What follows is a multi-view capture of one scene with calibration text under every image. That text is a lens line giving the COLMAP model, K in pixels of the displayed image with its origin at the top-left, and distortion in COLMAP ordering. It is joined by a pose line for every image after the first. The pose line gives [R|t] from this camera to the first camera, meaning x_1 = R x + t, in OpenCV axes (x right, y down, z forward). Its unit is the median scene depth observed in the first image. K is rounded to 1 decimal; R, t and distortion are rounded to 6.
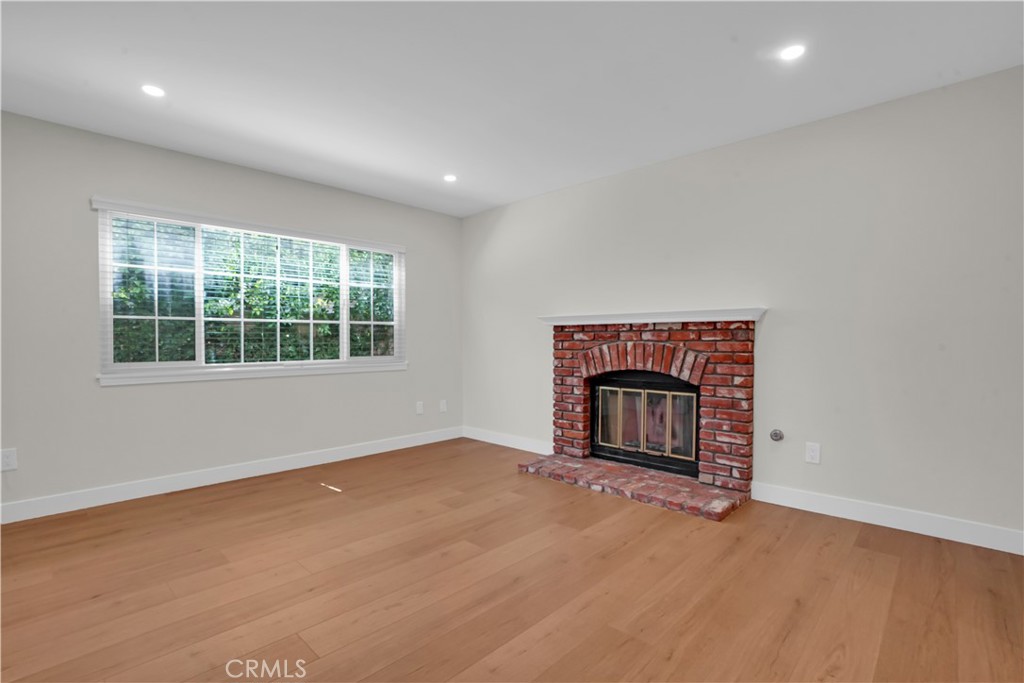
lens RADIAL K [[475.2, 0, 501.2], [0, 475.2, 343.8], [0, 0, 1]] dist [-0.063542, 0.026318]
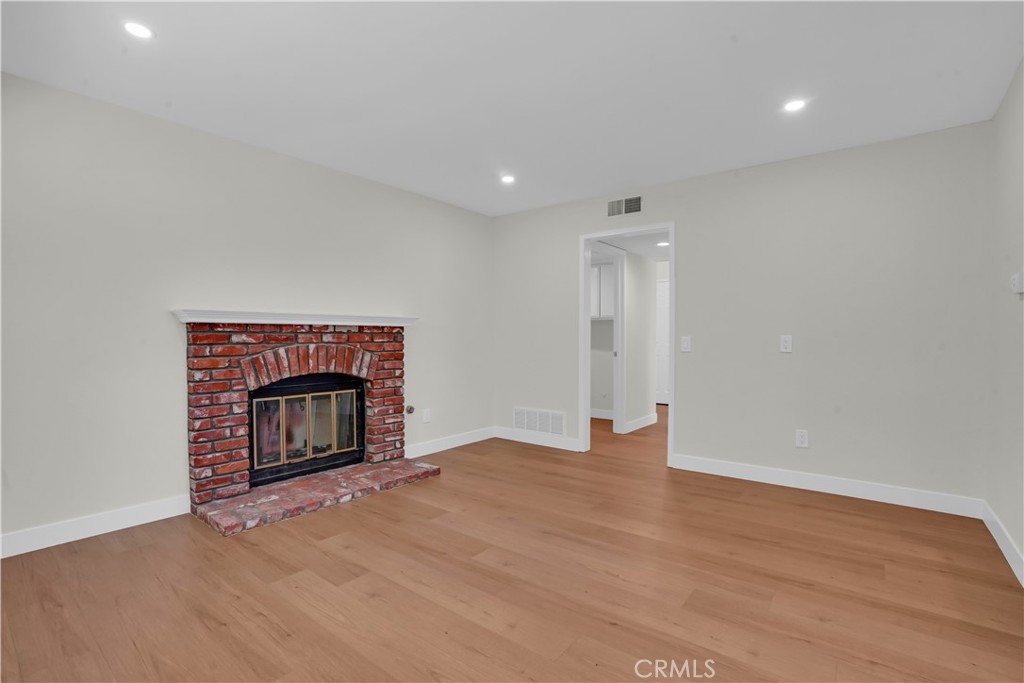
lens RADIAL K [[475.2, 0, 501.2], [0, 475.2, 343.8], [0, 0, 1]] dist [-0.063542, 0.026318]
pose [[-0.094695, -0.011500, 0.995440, -0.716779], [0.010597, 0.999865, 0.012560, -0.012963], [-0.995450, 0.011738, -0.094560, 0.729702]]
